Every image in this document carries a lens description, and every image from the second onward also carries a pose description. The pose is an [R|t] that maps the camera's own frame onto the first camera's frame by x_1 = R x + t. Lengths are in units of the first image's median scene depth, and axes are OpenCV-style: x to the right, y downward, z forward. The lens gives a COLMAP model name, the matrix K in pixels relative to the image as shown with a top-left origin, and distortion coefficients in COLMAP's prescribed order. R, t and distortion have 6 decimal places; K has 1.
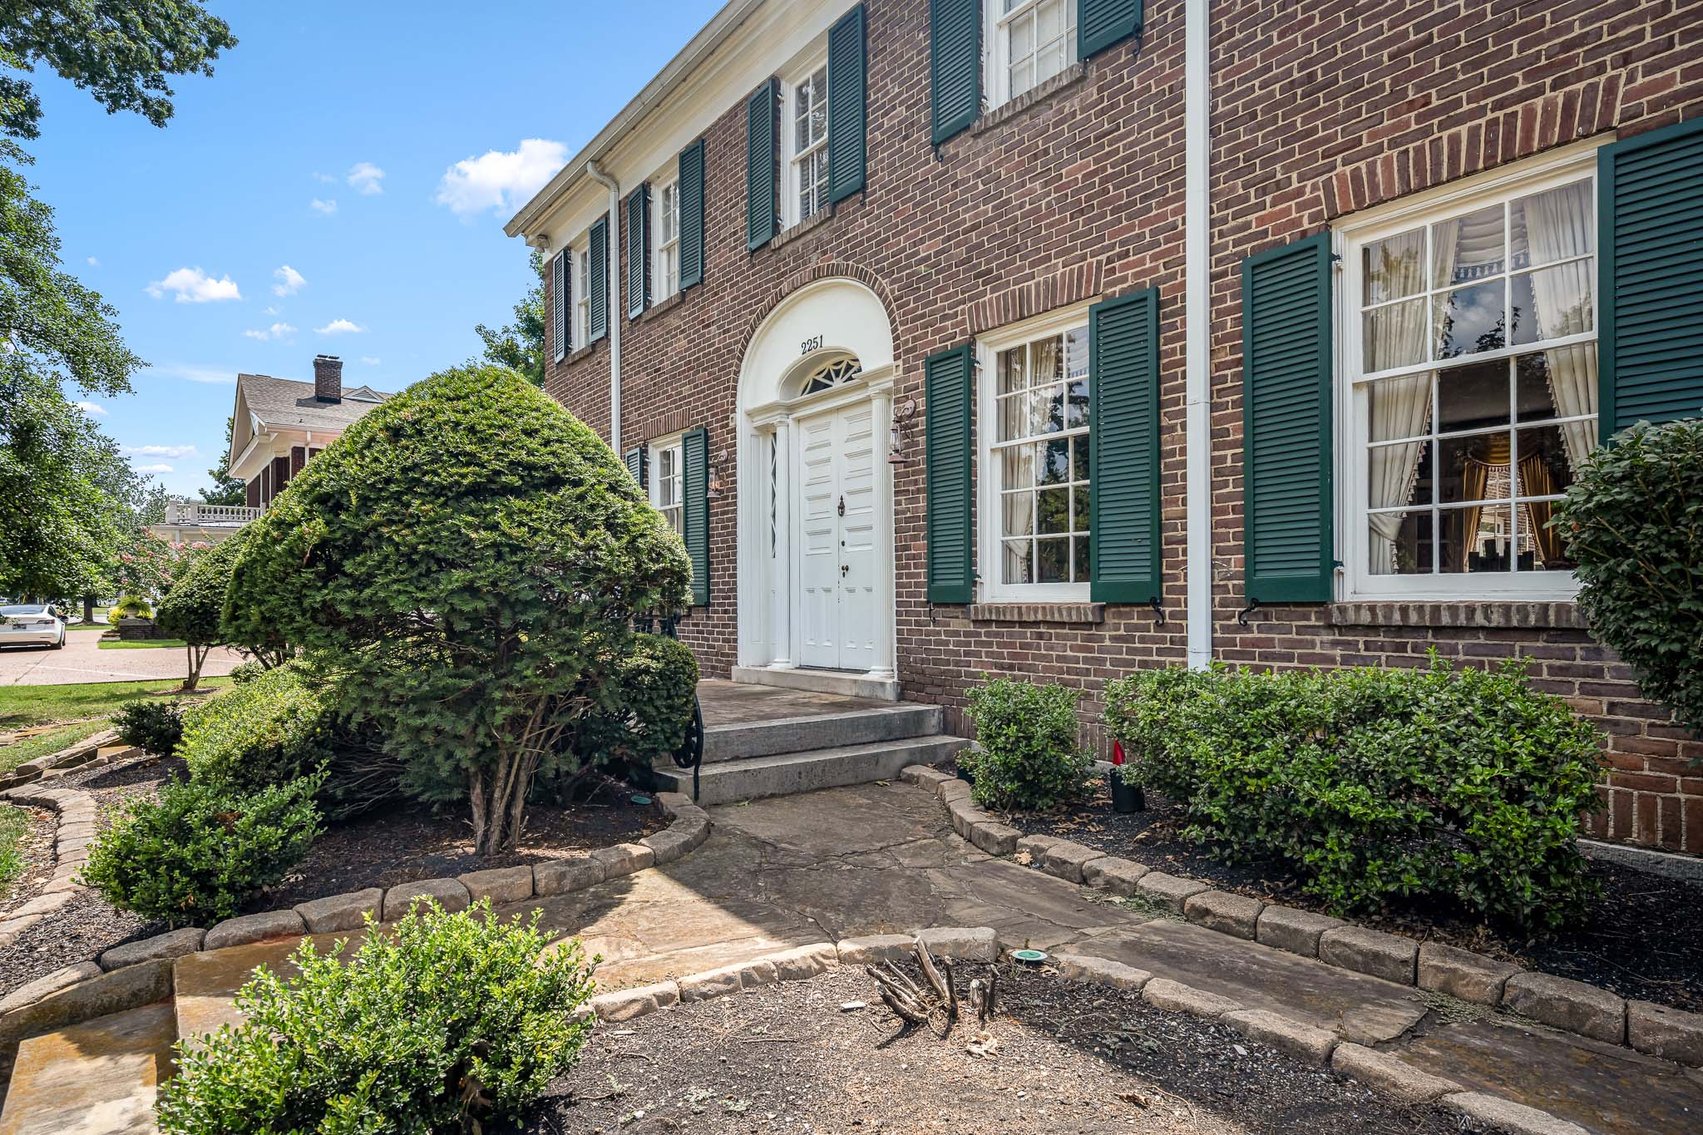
lens RADIAL K [[974.3, 0, 892.9], [0, 974.3, 608.5], [0, 0, 1]] dist [0.003211, 0.001172]
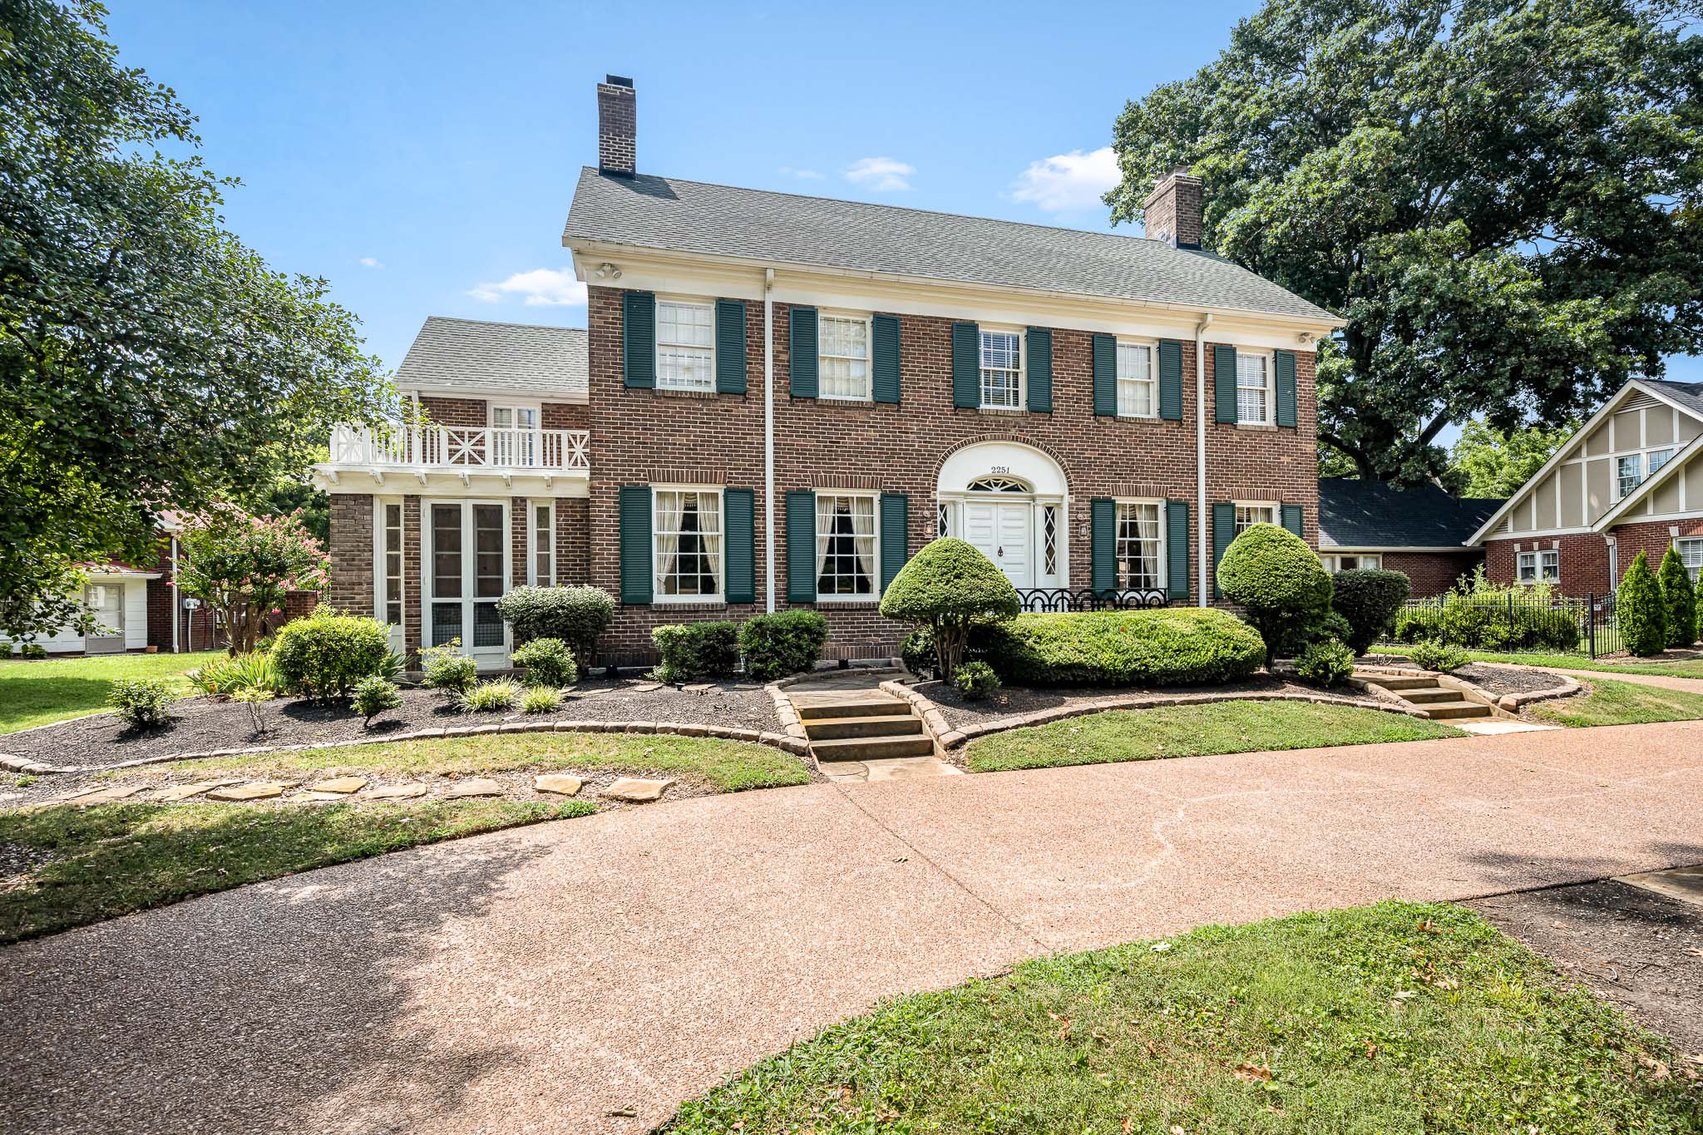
lens RADIAL K [[892.3, 0, 909.3], [0, 892.3, 604.7], [0, 0, 1]] dist [0.002875, -0.000388]
pose [[0.342241, 0.001710, 0.939611, -1.930632], [0.016300, 0.999837, -0.007757, 0.016151], [-0.939471, 0.017970, 0.342157, 0.578259]]
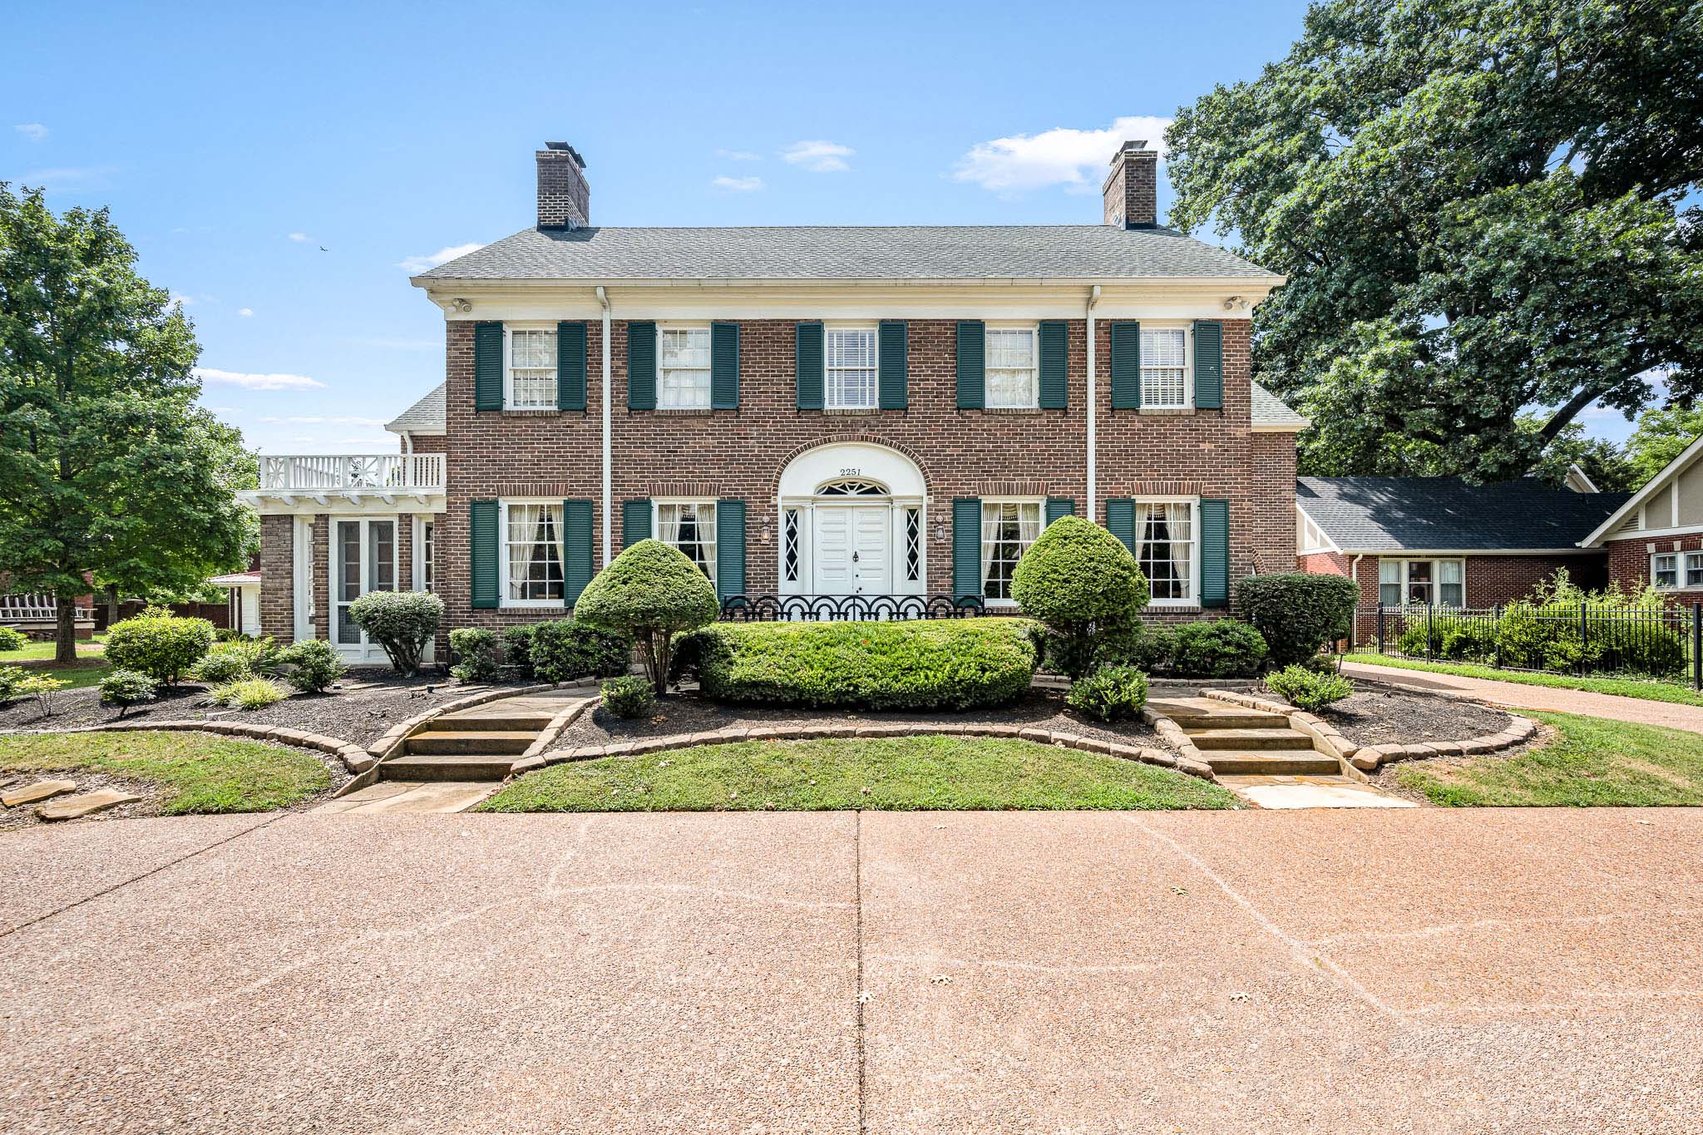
lens RADIAL K [[728.8, 0, 853.7], [0, 728.8, 614.6], [0, 0, 1]] dist [-0.001848, -0.002666]
pose [[0.610804, -0.002190, 0.791779, -1.265546], [0.004824, 0.999988, -0.000955, 0.012359], [-0.791767, 0.004402, 0.610807, 0.122495]]
